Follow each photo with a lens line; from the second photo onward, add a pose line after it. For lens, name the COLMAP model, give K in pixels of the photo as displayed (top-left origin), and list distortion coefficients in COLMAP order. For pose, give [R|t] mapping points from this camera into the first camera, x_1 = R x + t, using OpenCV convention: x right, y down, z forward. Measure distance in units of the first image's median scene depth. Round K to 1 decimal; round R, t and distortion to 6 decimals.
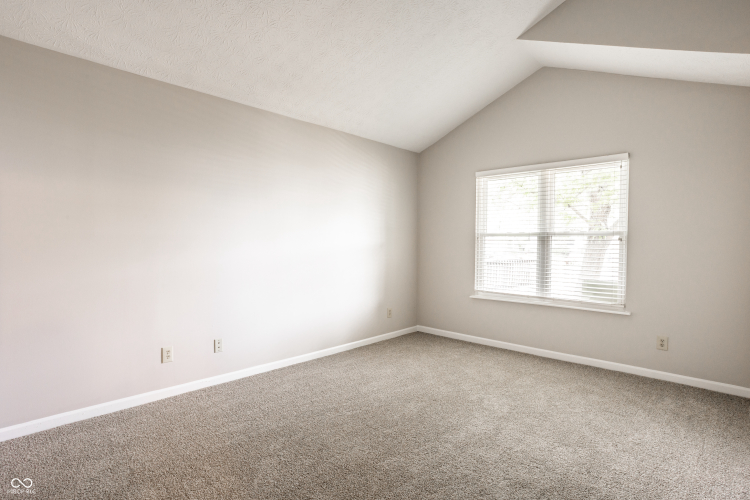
lens RADIAL K [[385.0, 0, 375.7], [0, 385.0, 246.1], [0, 0, 1]] dist [-0.002615, 0.000833]
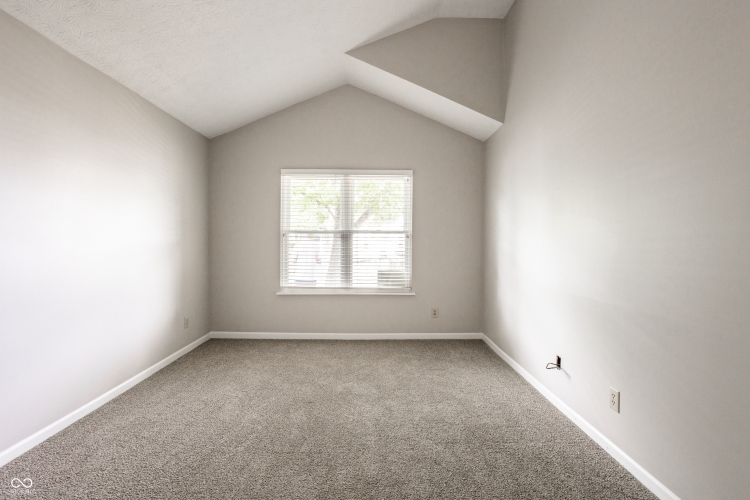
lens RADIAL K [[369.5, 0, 371.8], [0, 369.5, 247.5], [0, 0, 1]] dist [-0.038802, 0.029351]
pose [[0.721703, -0.016005, 0.692017, -0.268778], [0.005749, 0.999837, 0.017128, -0.003419], [-0.692179, -0.008383, 0.721678, 0.167932]]
